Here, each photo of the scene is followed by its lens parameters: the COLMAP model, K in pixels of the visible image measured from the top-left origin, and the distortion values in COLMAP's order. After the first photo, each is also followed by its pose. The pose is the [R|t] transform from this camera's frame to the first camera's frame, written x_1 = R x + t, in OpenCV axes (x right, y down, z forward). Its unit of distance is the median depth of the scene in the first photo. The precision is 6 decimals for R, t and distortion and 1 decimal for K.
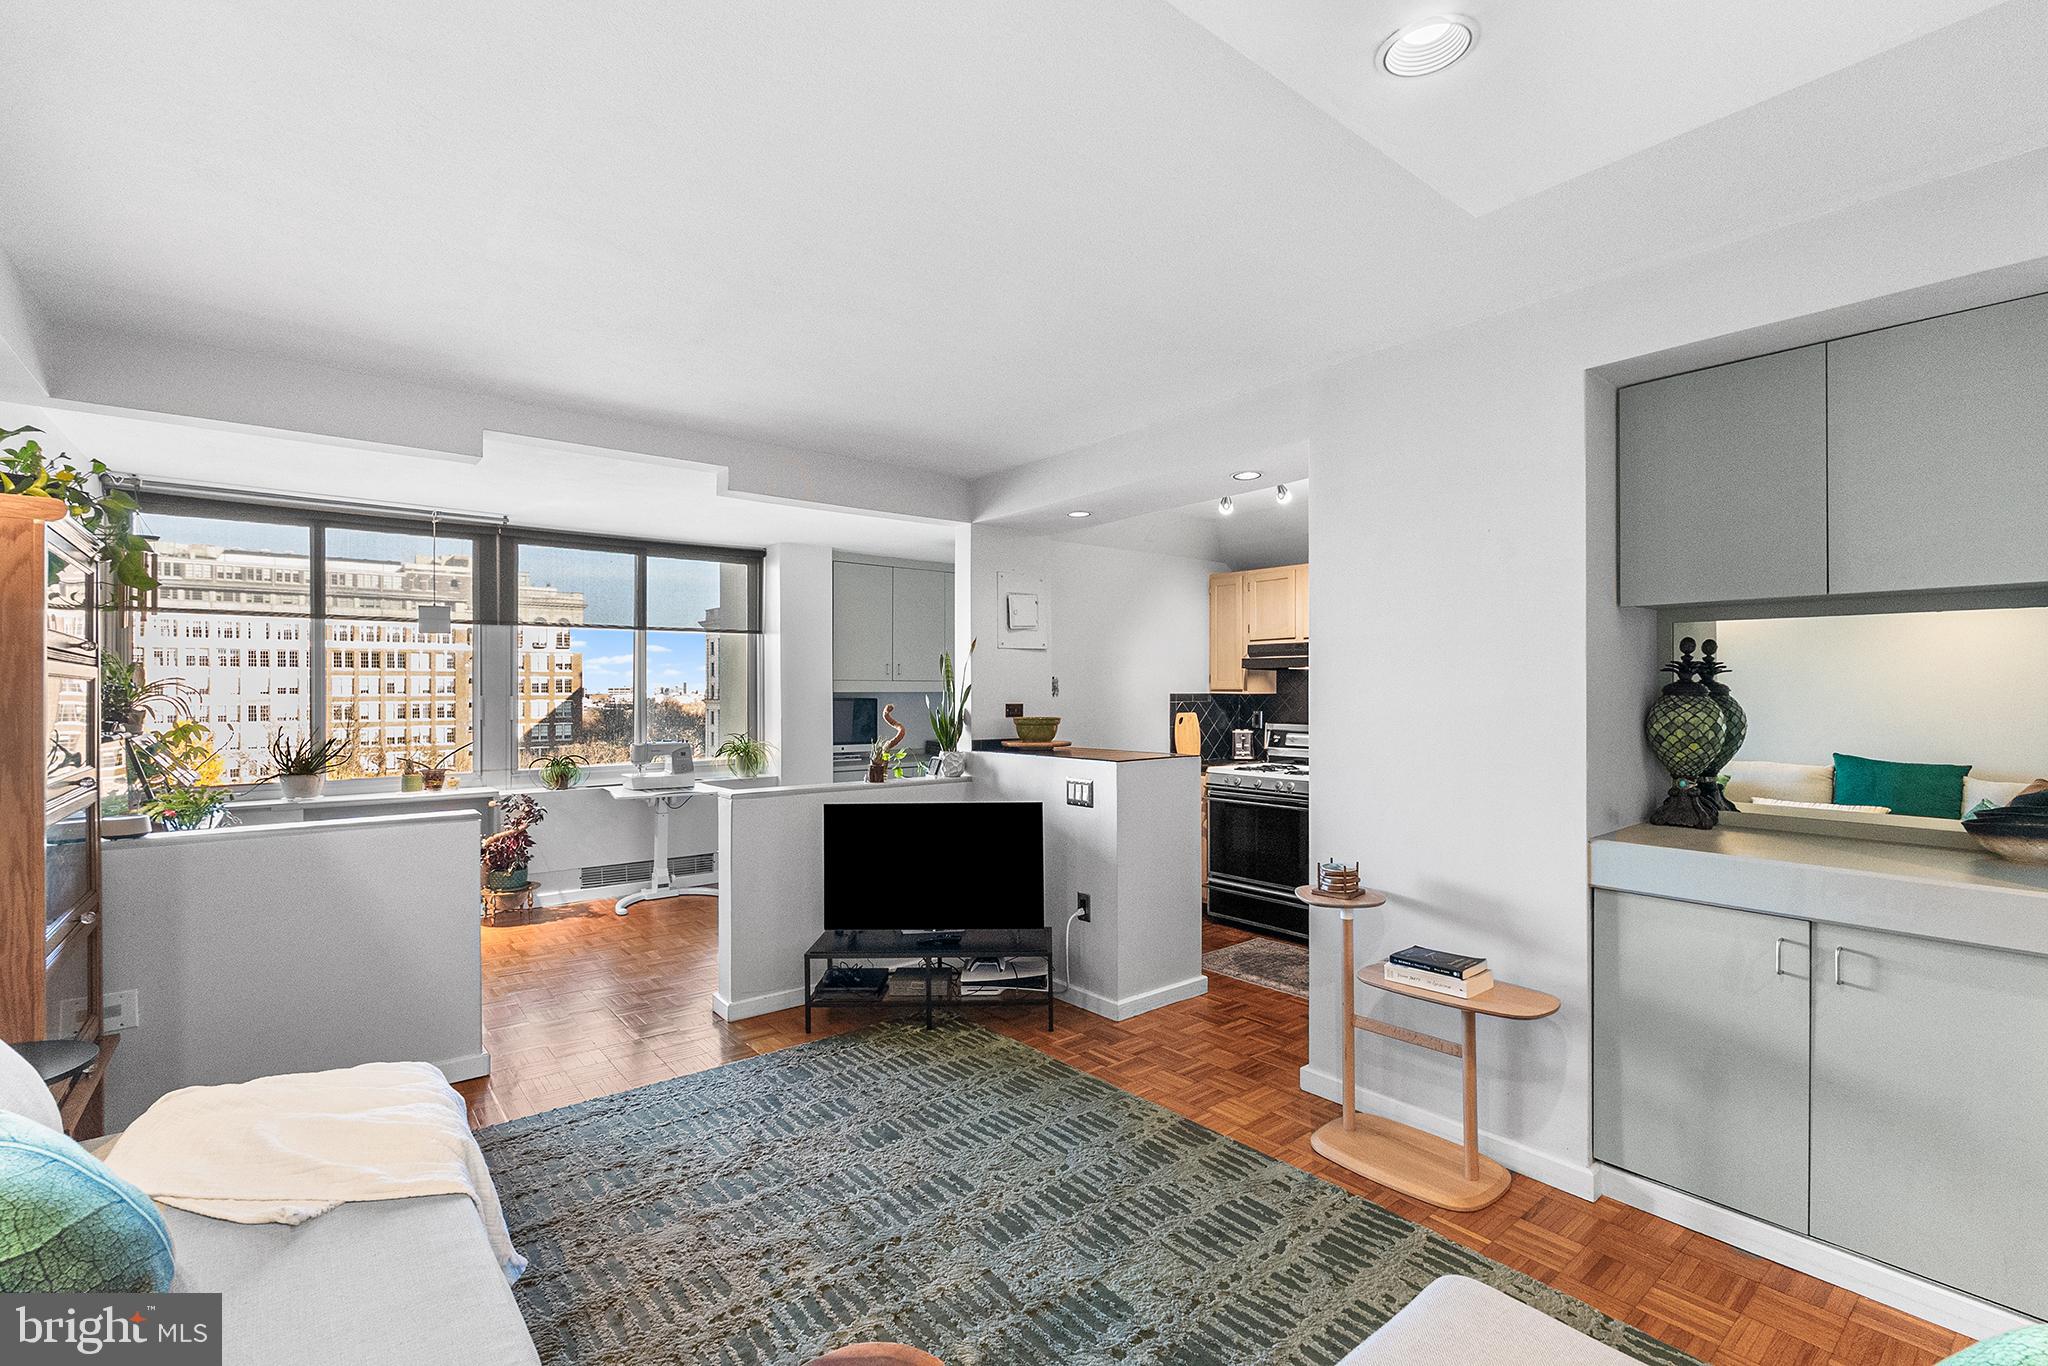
lens RADIAL K [[909.1, 0, 1031.2], [0, 909.1, 685.5], [0, 0, 1]] dist [-0.003102, -0.000280]
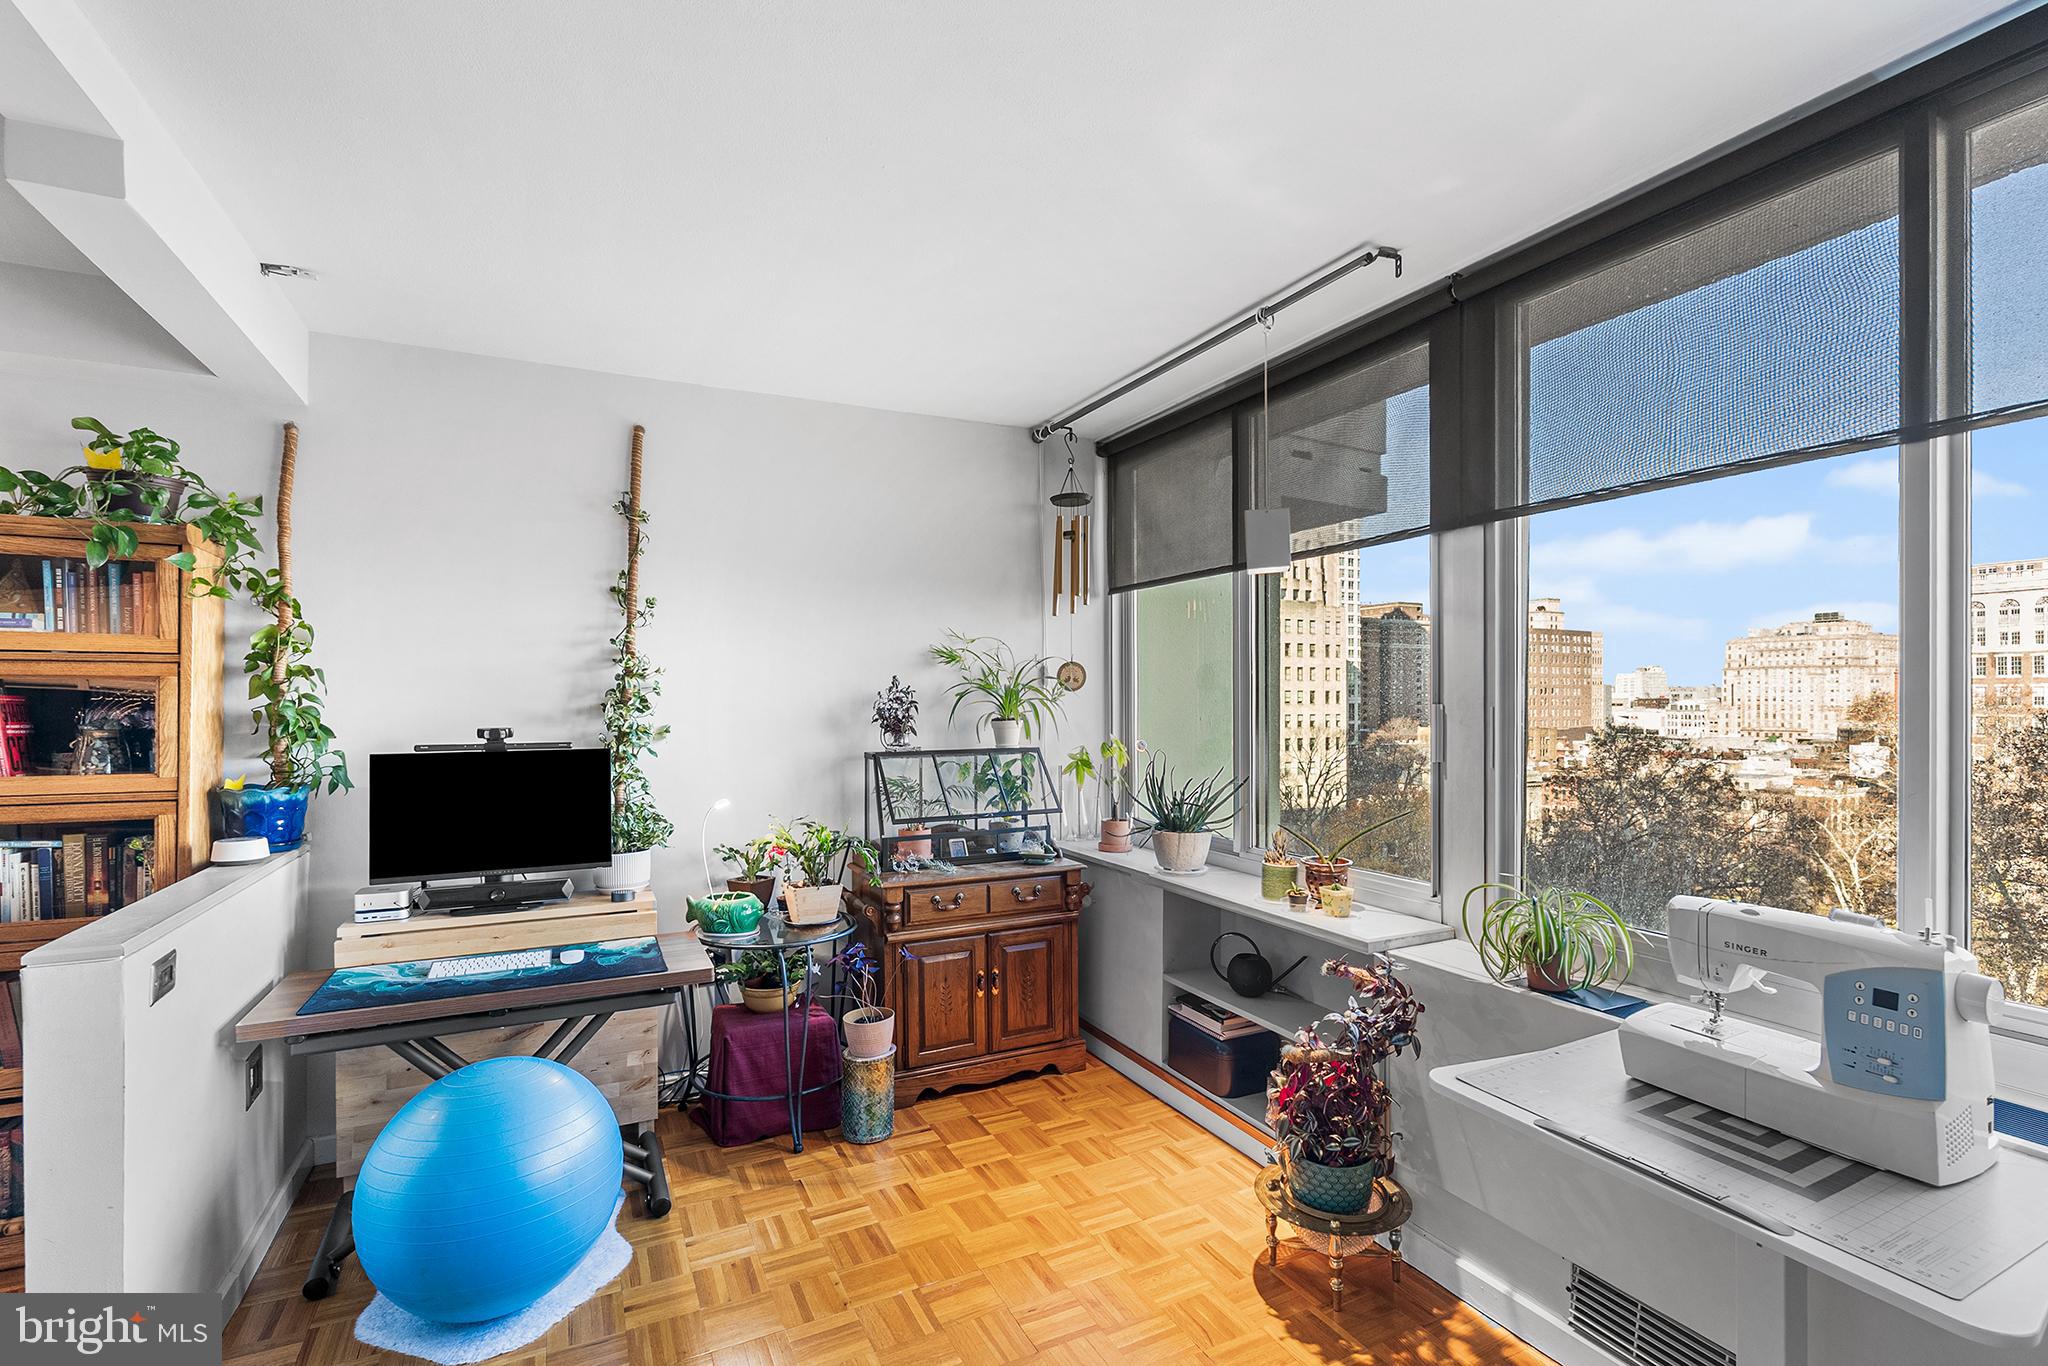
lens RADIAL K [[940.1, 0, 1026.3], [0, 940.1, 694.6], [0, 0, 1]] dist [-0.003699, 0.000158]
pose [[-0.214092, -0.001426, -0.976813, -0.146960], [0.001922, 0.999996, -0.001881, 0.007044], [0.976812, -0.002280, -0.214088, 0.917829]]
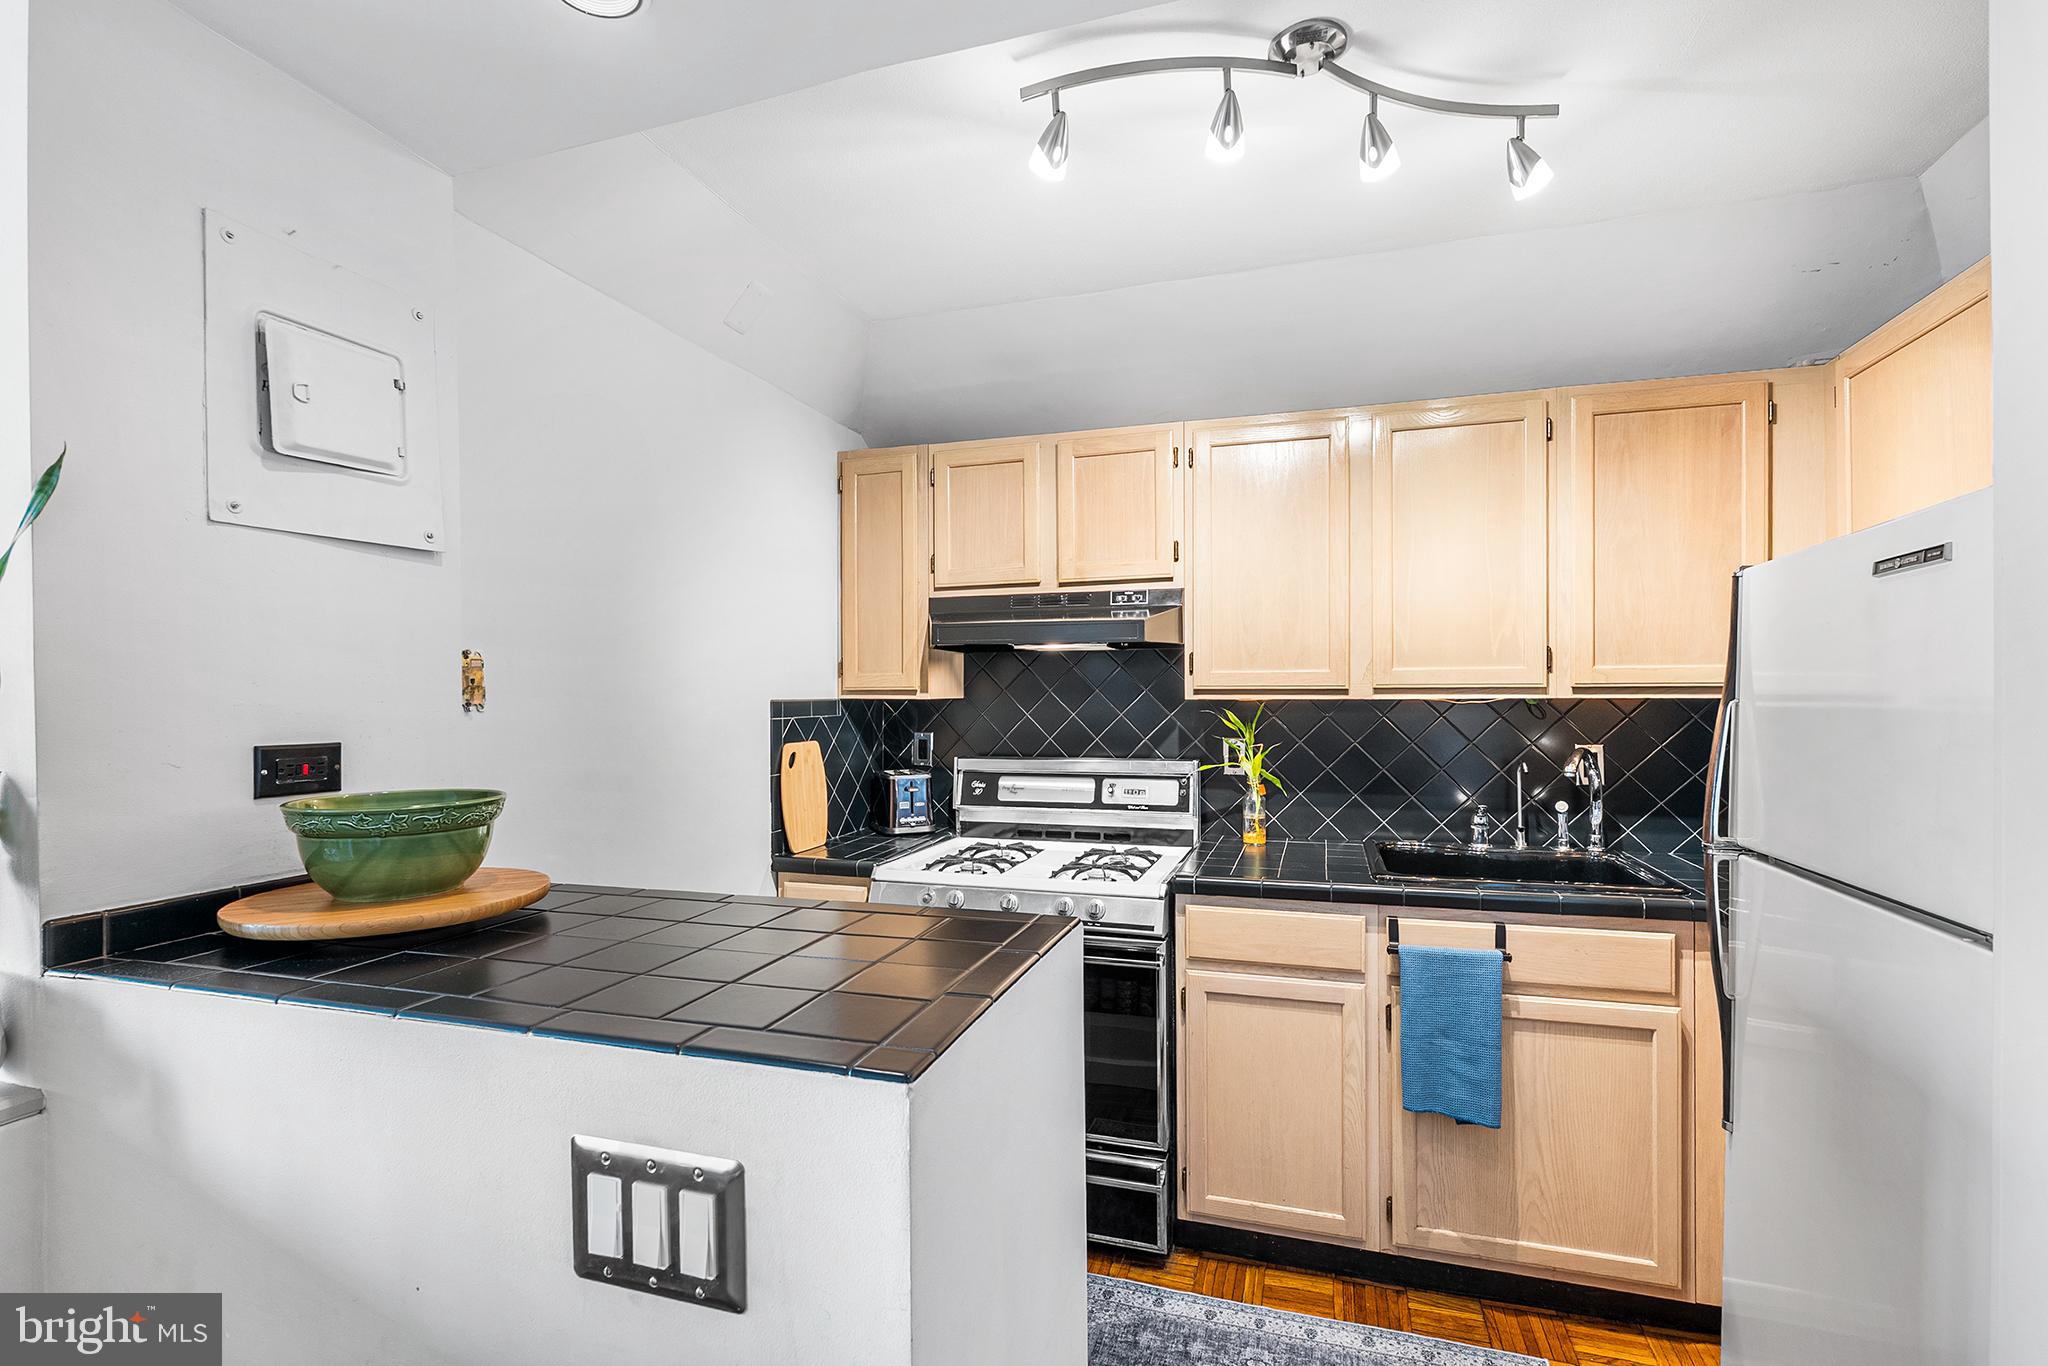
lens RADIAL K [[940.1, 0, 1026.3], [0, 940.1, 694.6], [0, 0, 1]] dist [-0.003699, 0.000158]
pose [[0.835044, -0.005505, 0.550156, 0.007149], [0.002474, 0.999977, 0.006250, 0.003794], [-0.550178, -0.003858, 0.835039, 0.555933]]
